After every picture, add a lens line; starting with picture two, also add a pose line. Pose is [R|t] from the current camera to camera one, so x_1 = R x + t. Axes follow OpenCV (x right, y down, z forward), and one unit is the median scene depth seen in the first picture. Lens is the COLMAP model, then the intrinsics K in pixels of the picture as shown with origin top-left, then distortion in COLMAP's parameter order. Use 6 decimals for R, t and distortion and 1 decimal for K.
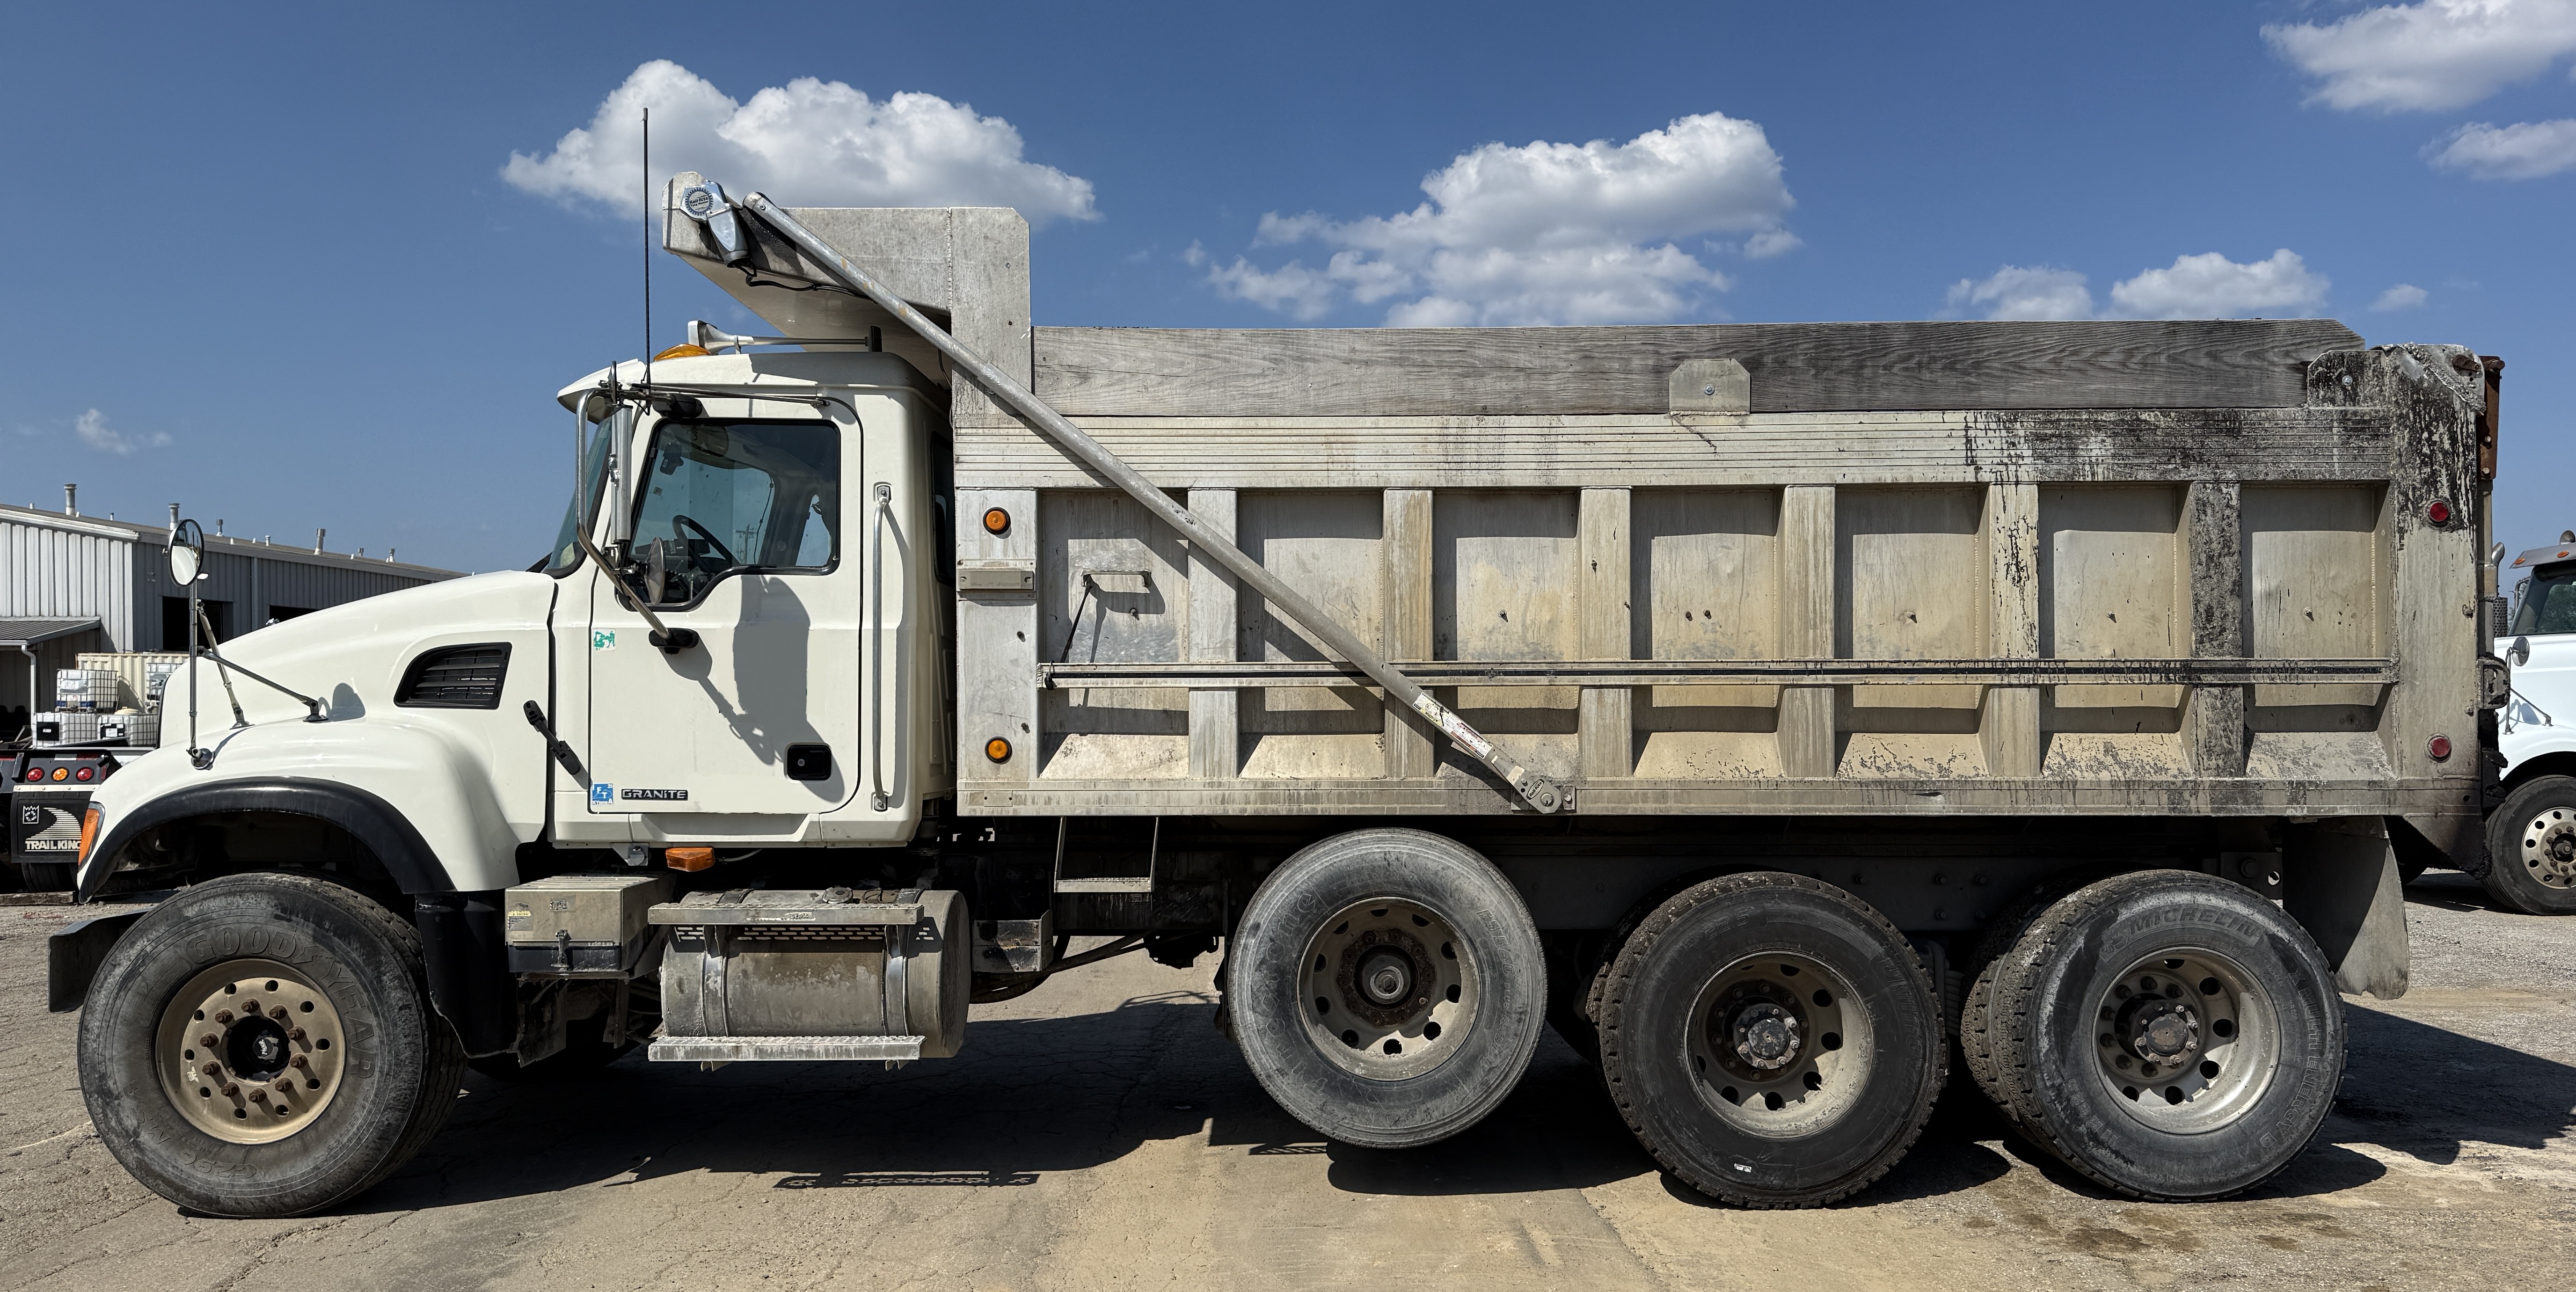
lens RADIAL K [[1871.6, 0, 1286.1], [0, 1871.6, 700.8], [0, 0, 1]] dist [0.115853, -0.172152]
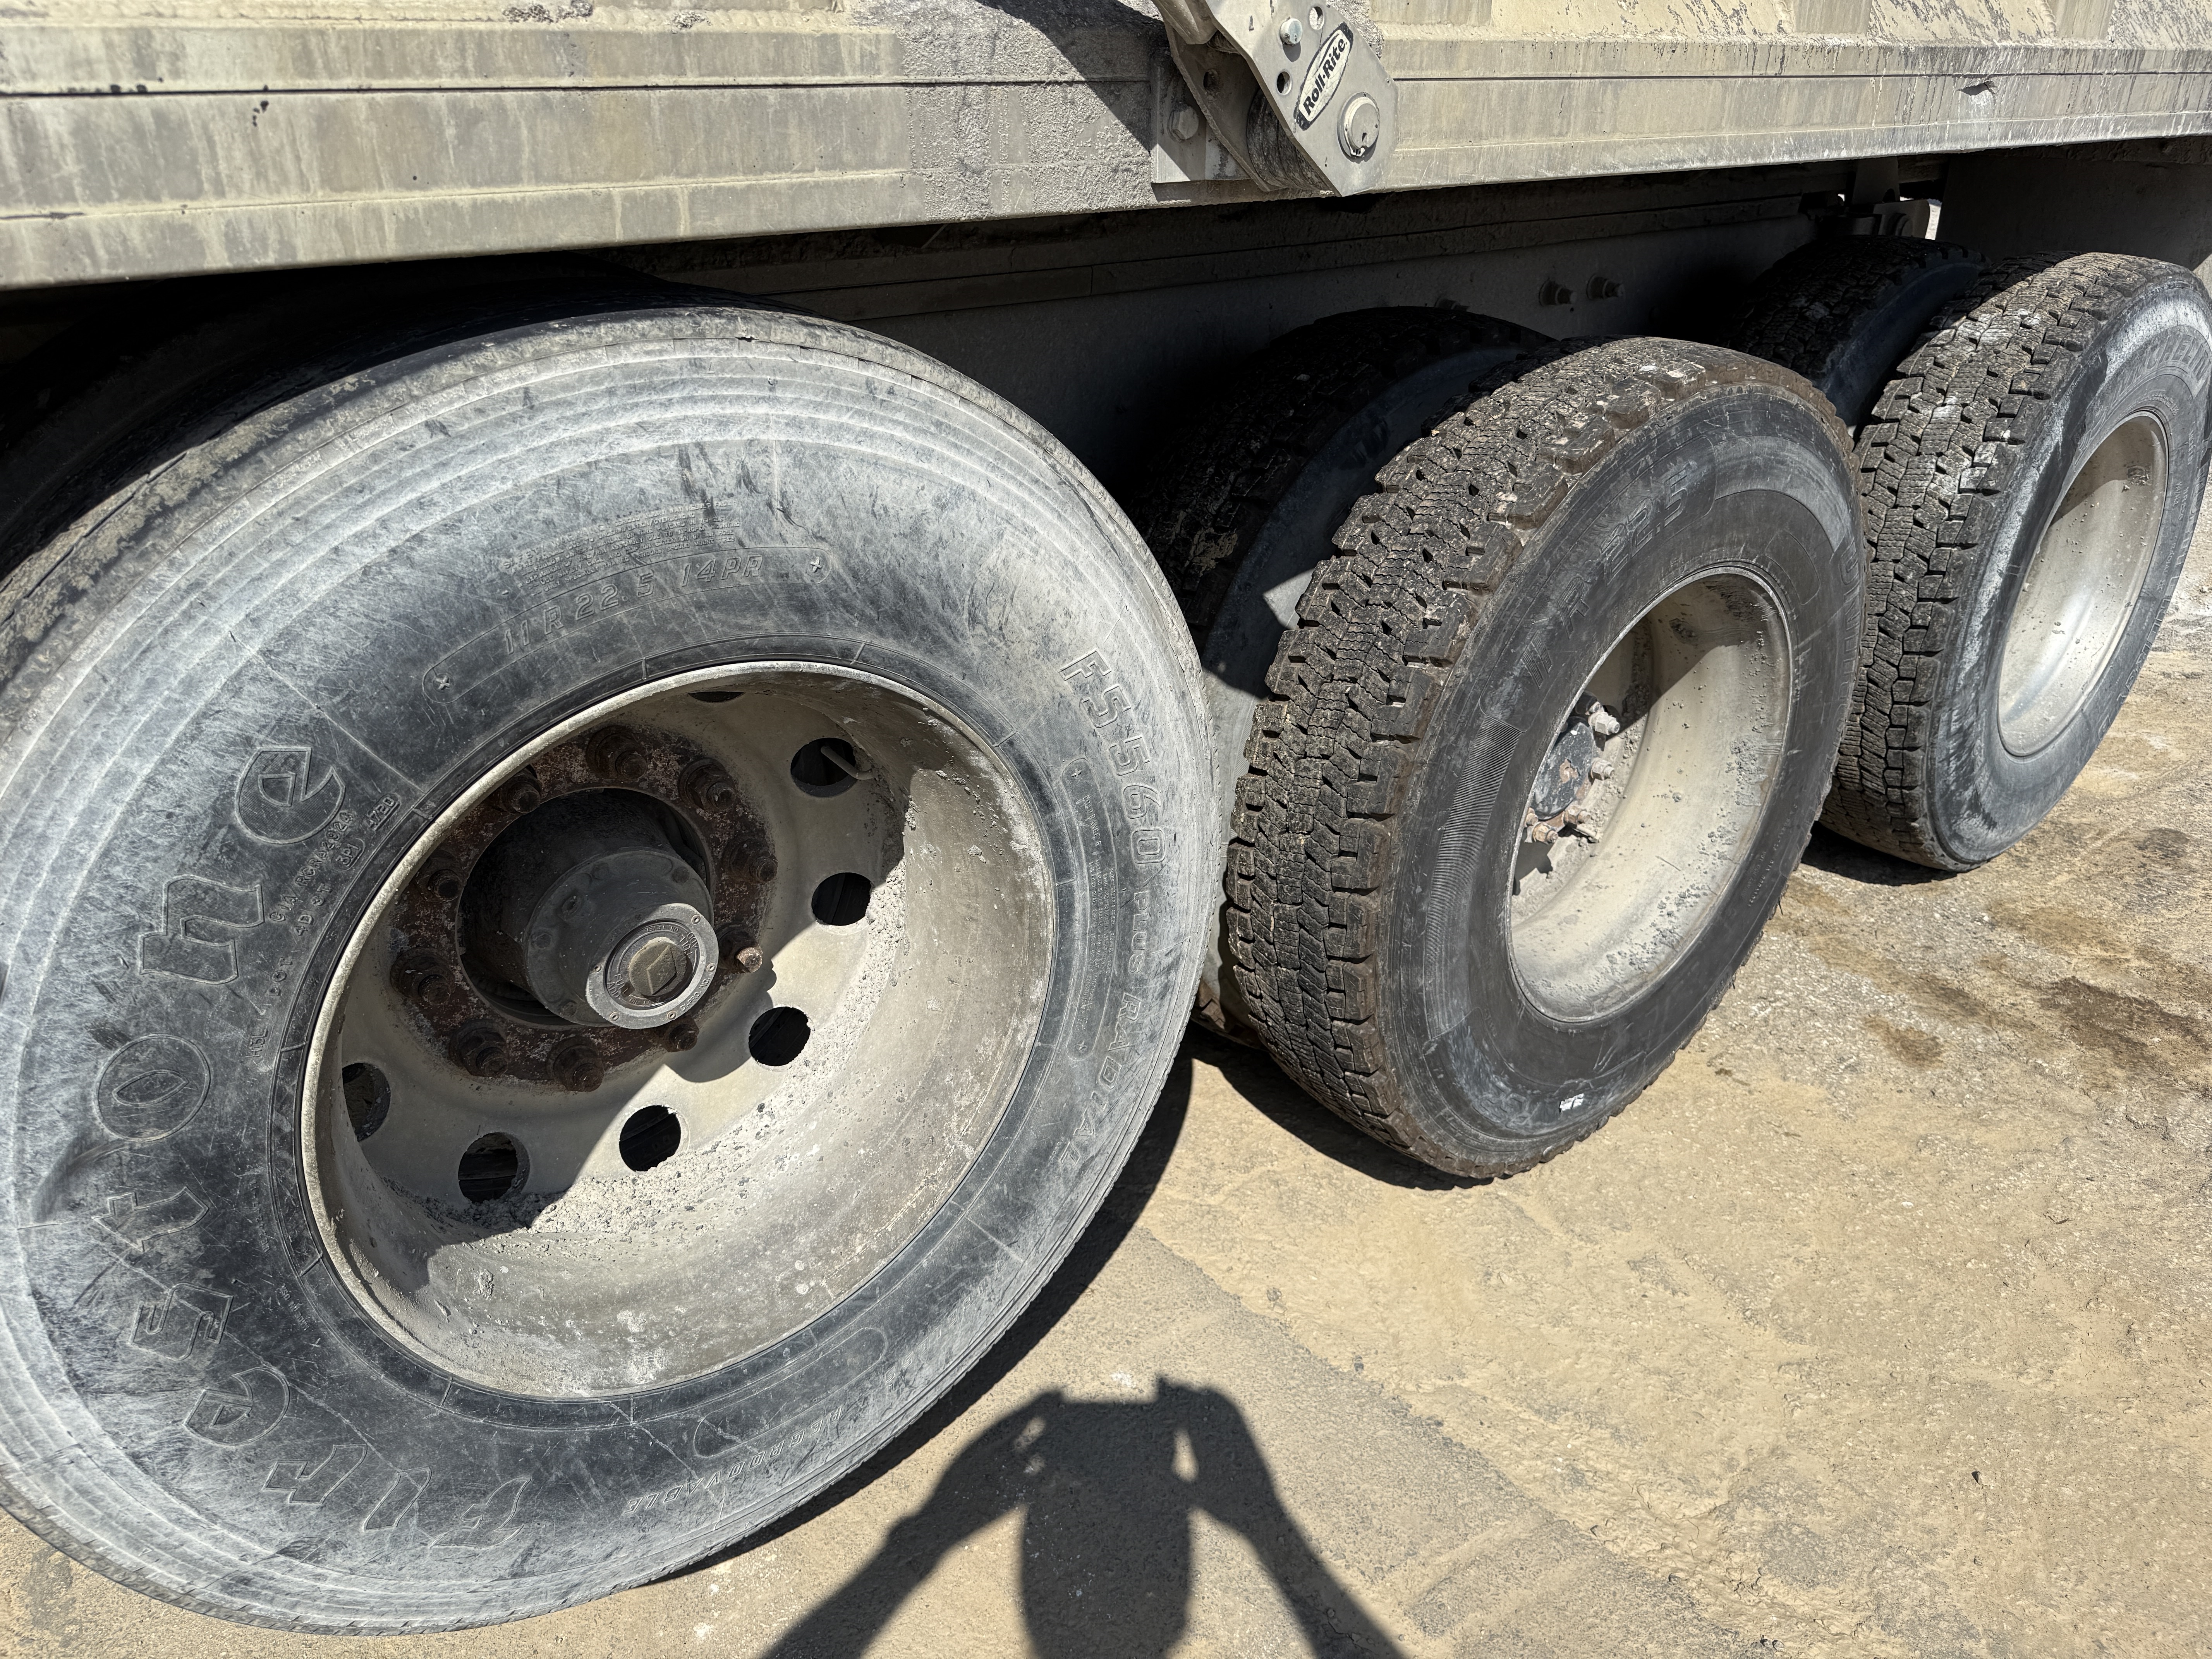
lens RADIAL K [[1522.4, 0, 1094.9], [0, 1522.4, 832.0], [0, 0, 1]] dist [0.010269, -0.039868]
pose [[0.770496, -0.286546, 0.569410, -0.007699], [0.001225, 0.893933, 0.448200, 0.046472], [-0.637444, -0.344639, 0.689122, 0.854453]]
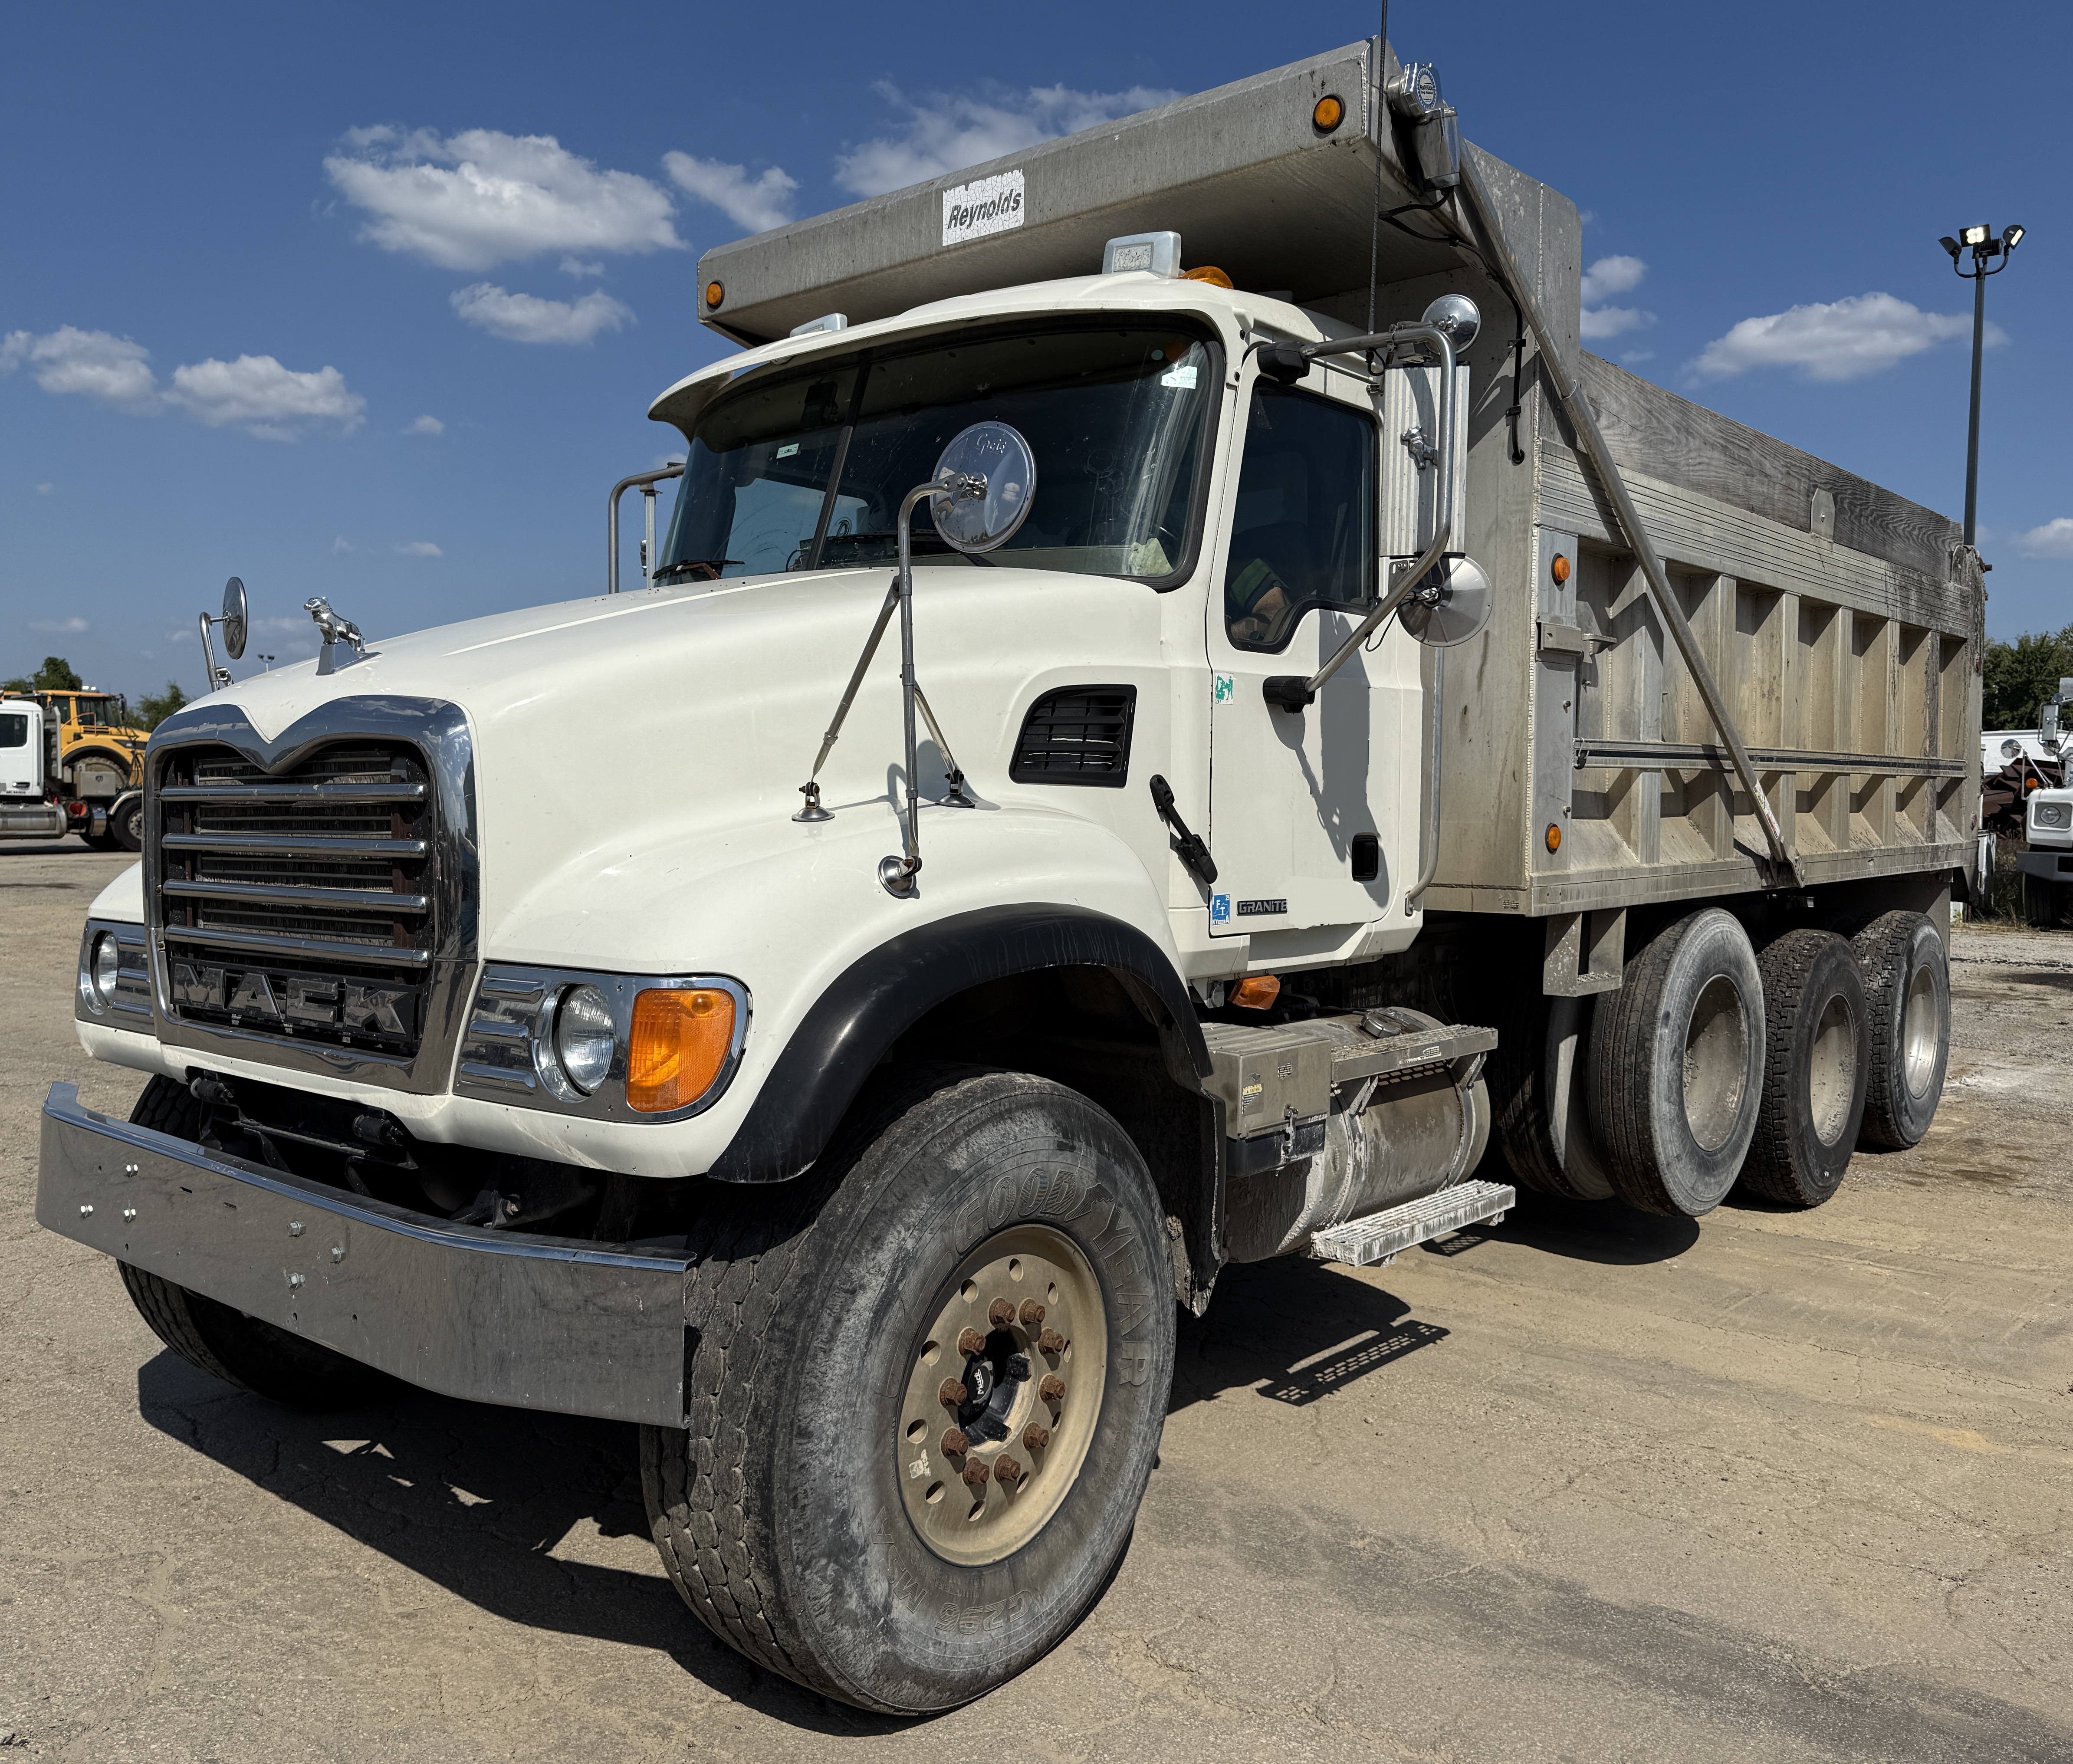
lens RADIAL K [[1773.8, 0, 1045.0], [0, 1773.8, 869.0], [0, 0, 1]] dist [0.009861, -0.000721]
pose [[0.635353, -0.029054, 0.771675, -0.938345], [-0.013127, 0.998741, 0.048411, 0.004347], [-0.772110, -0.040888, 0.634172, 0.669722]]
